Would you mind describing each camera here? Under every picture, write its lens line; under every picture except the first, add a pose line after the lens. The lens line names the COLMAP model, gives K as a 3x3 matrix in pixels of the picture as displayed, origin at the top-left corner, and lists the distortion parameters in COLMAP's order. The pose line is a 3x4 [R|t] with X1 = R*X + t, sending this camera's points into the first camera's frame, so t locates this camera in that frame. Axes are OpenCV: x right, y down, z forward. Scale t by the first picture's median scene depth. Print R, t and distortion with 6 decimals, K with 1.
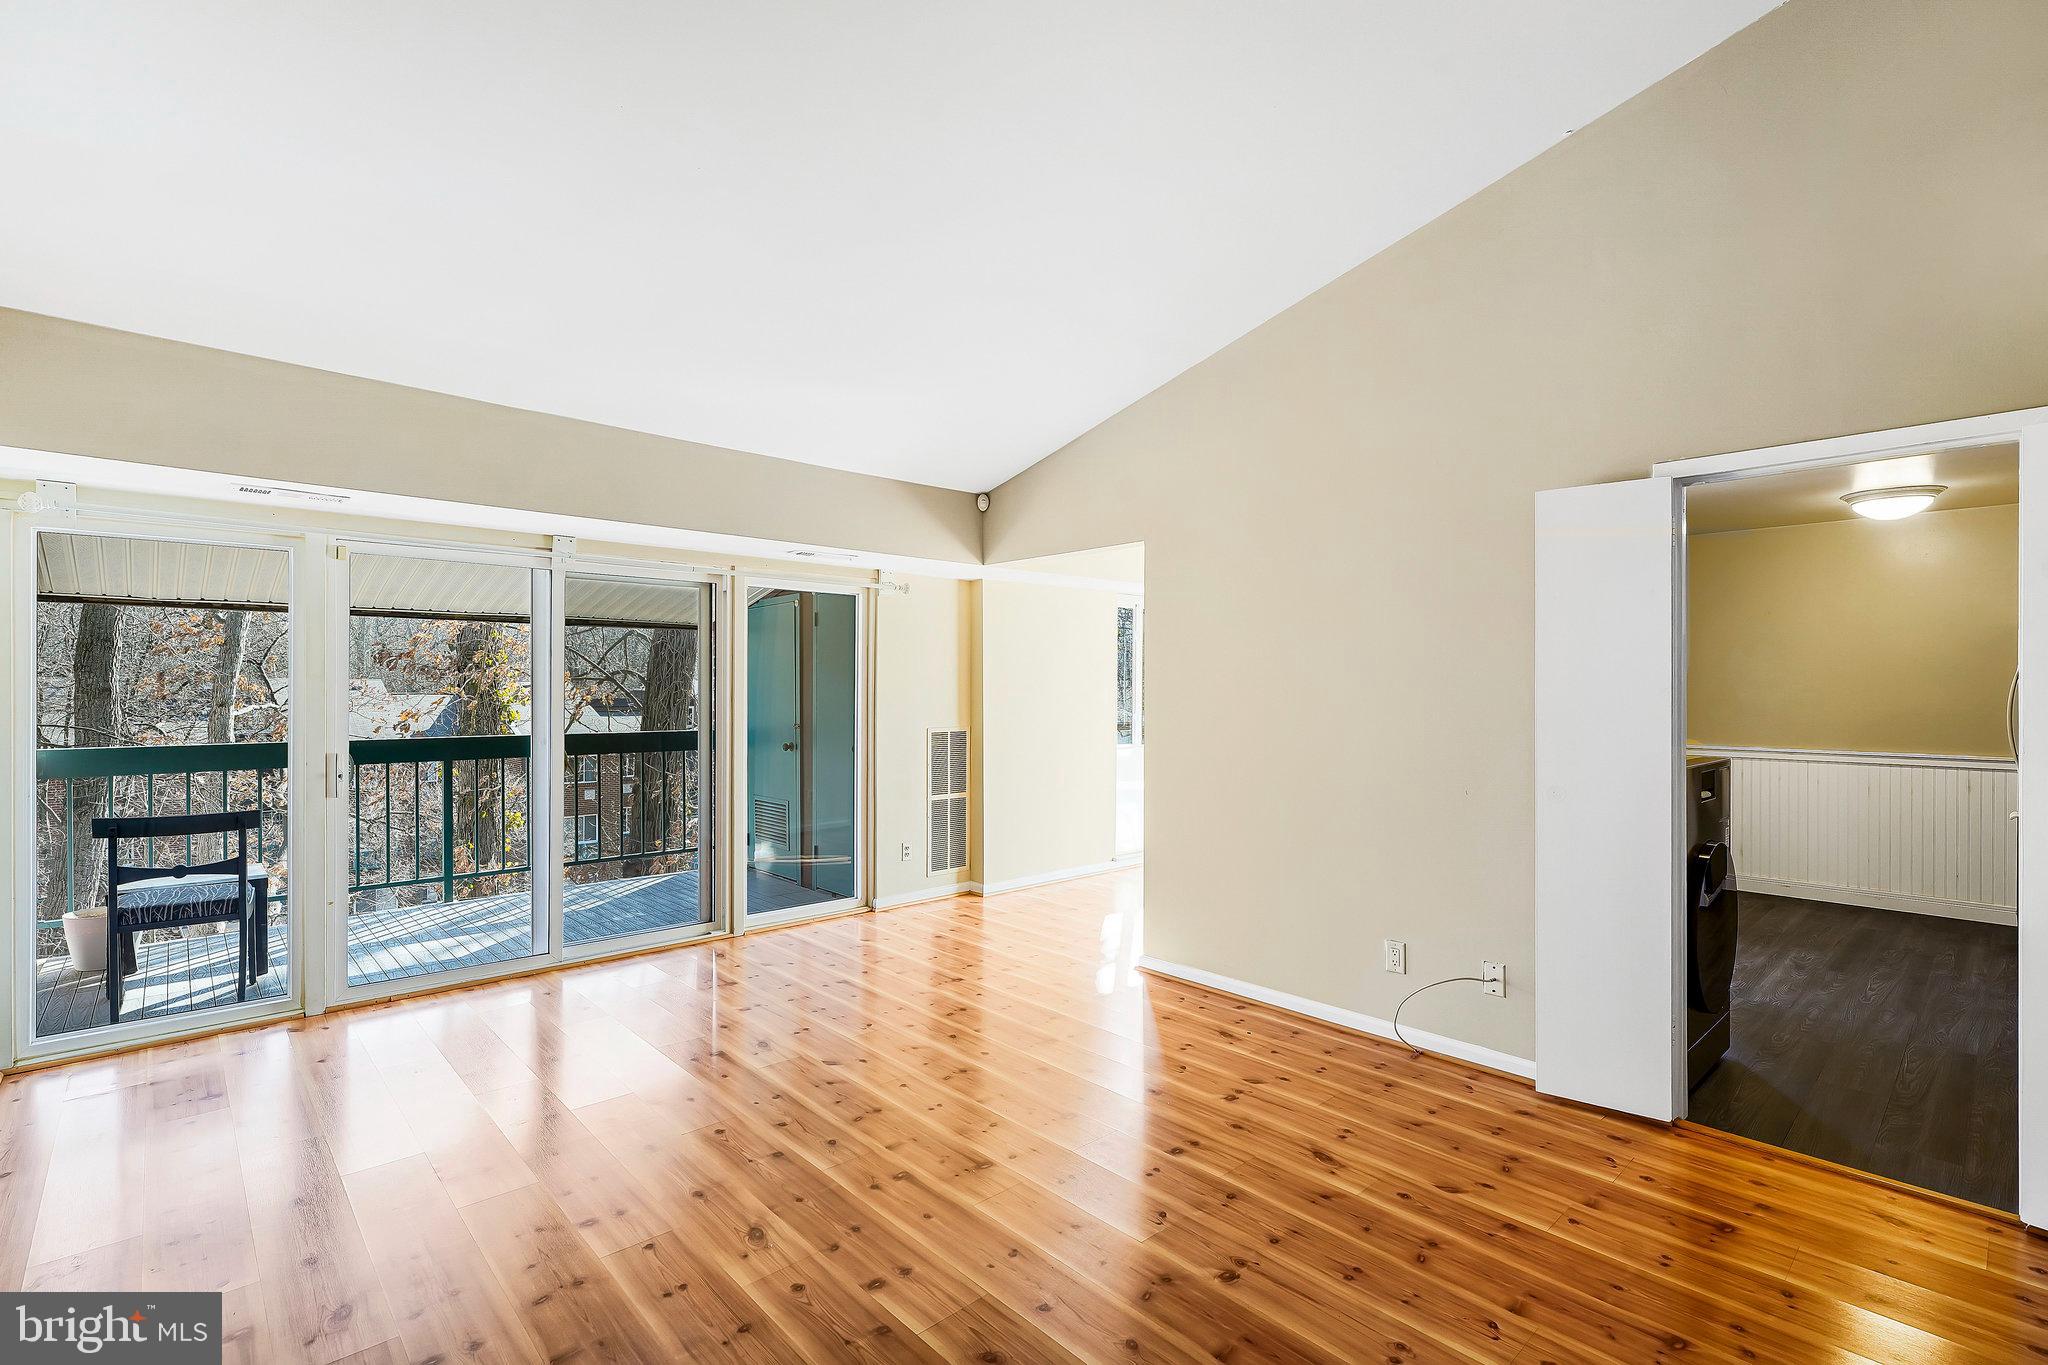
lens RADIAL K [[940.9, 0, 1017.6], [0, 940.9, 656.7], [0, 0, 1]] dist [0.003224, 0.000267]
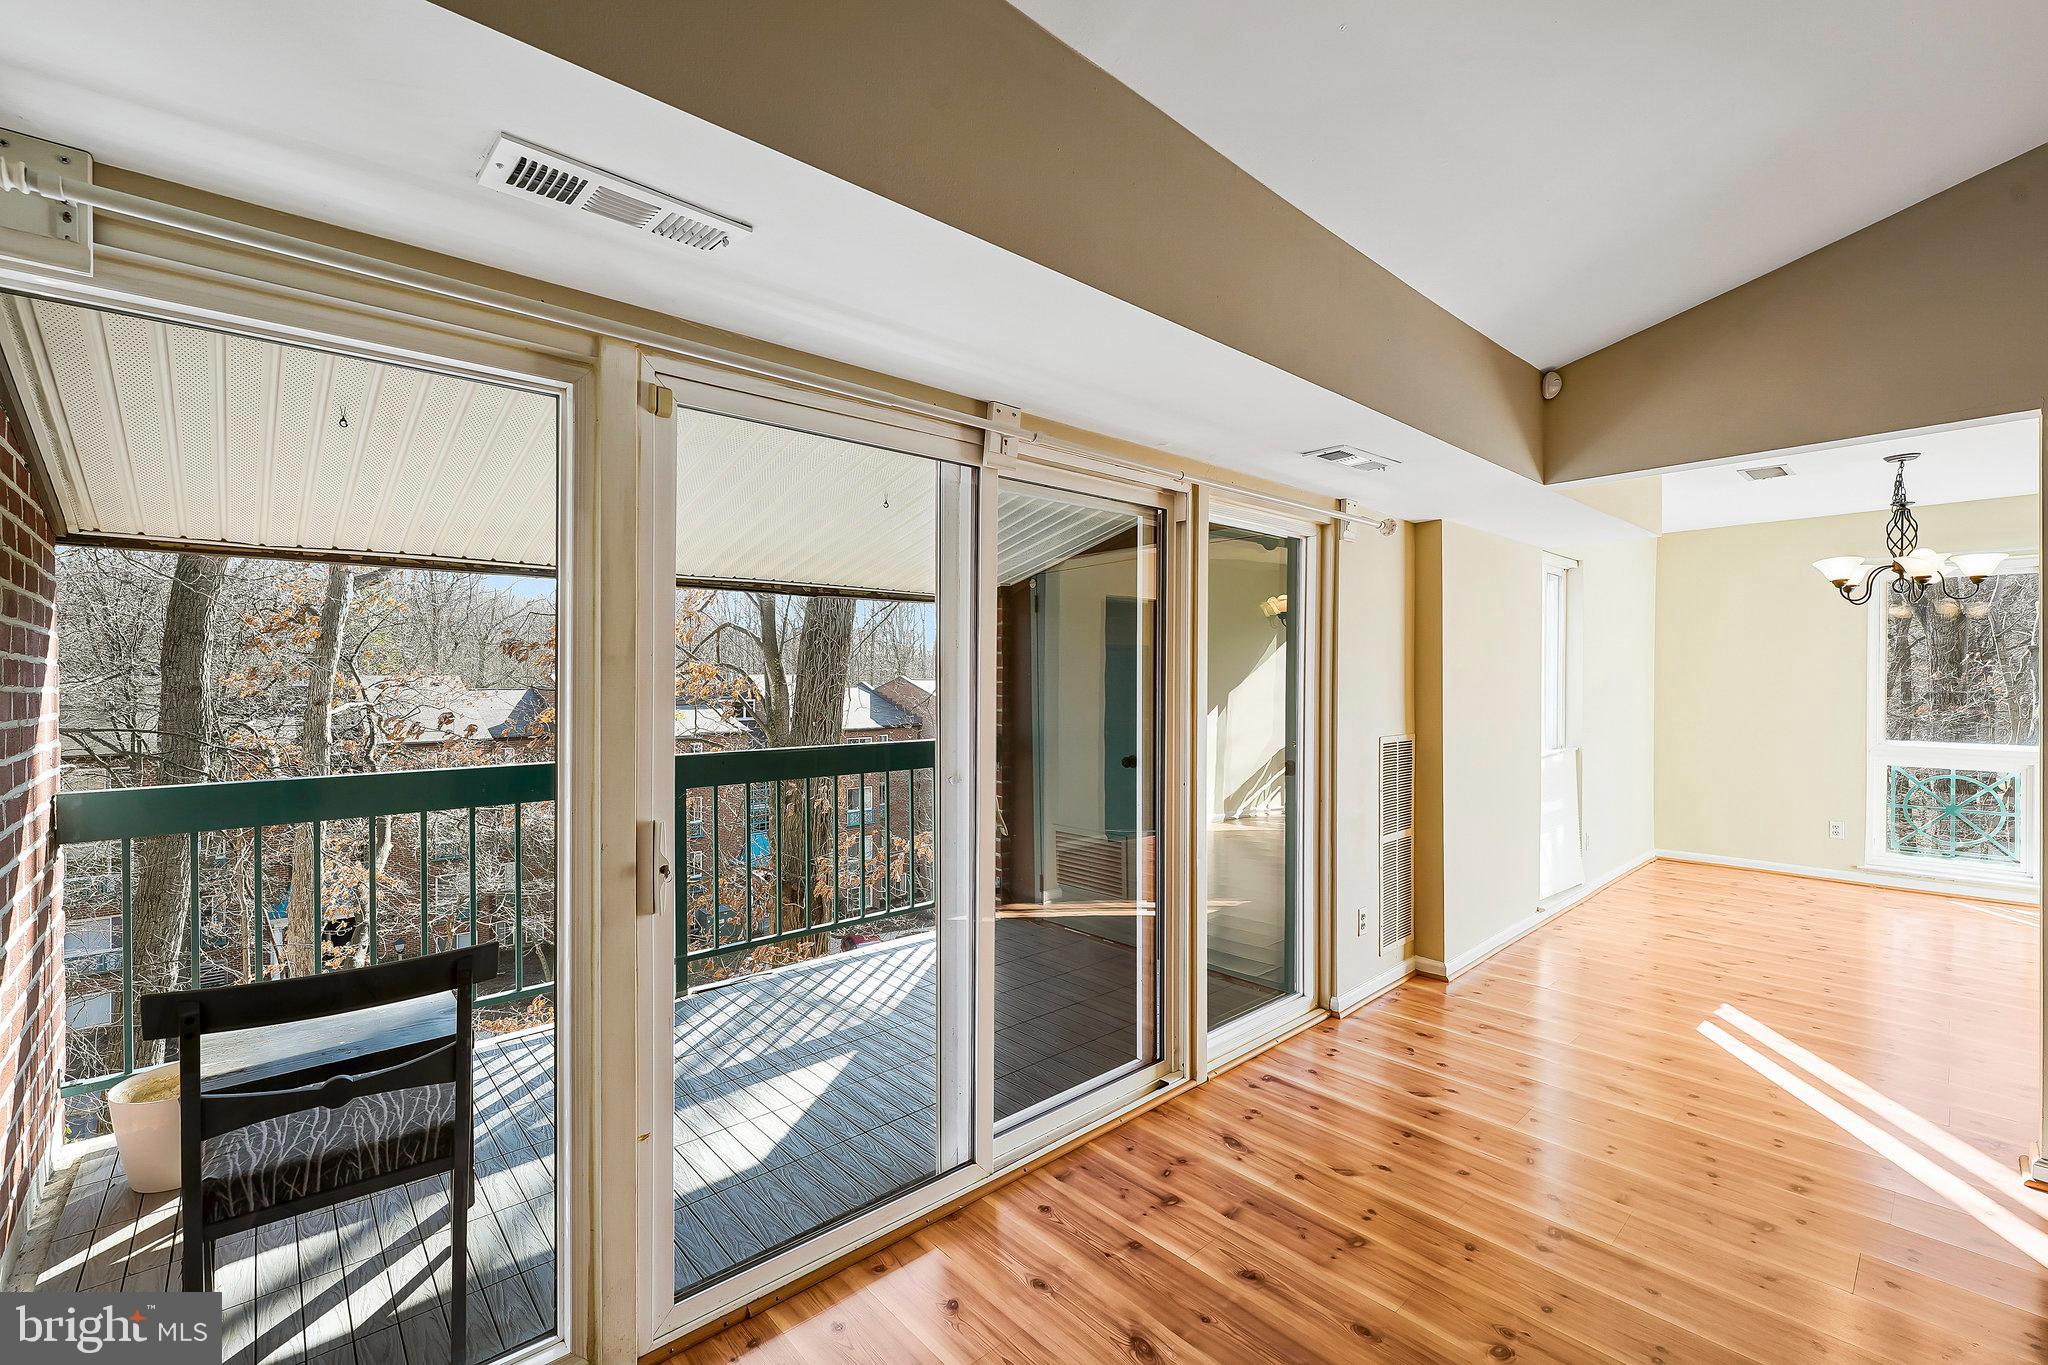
lens RADIAL K [[862.6, 0, 1021.1], [0, 862.6, 685.8], [0, 0, 1]] dist [-0.000055, 0.000121]
pose [[0.999956, -0.007011, -0.006301, -0.204647], [0.007266, 0.999116, 0.041410, 0.005114], [0.006005, -0.041454, 0.999122, 0.219044]]
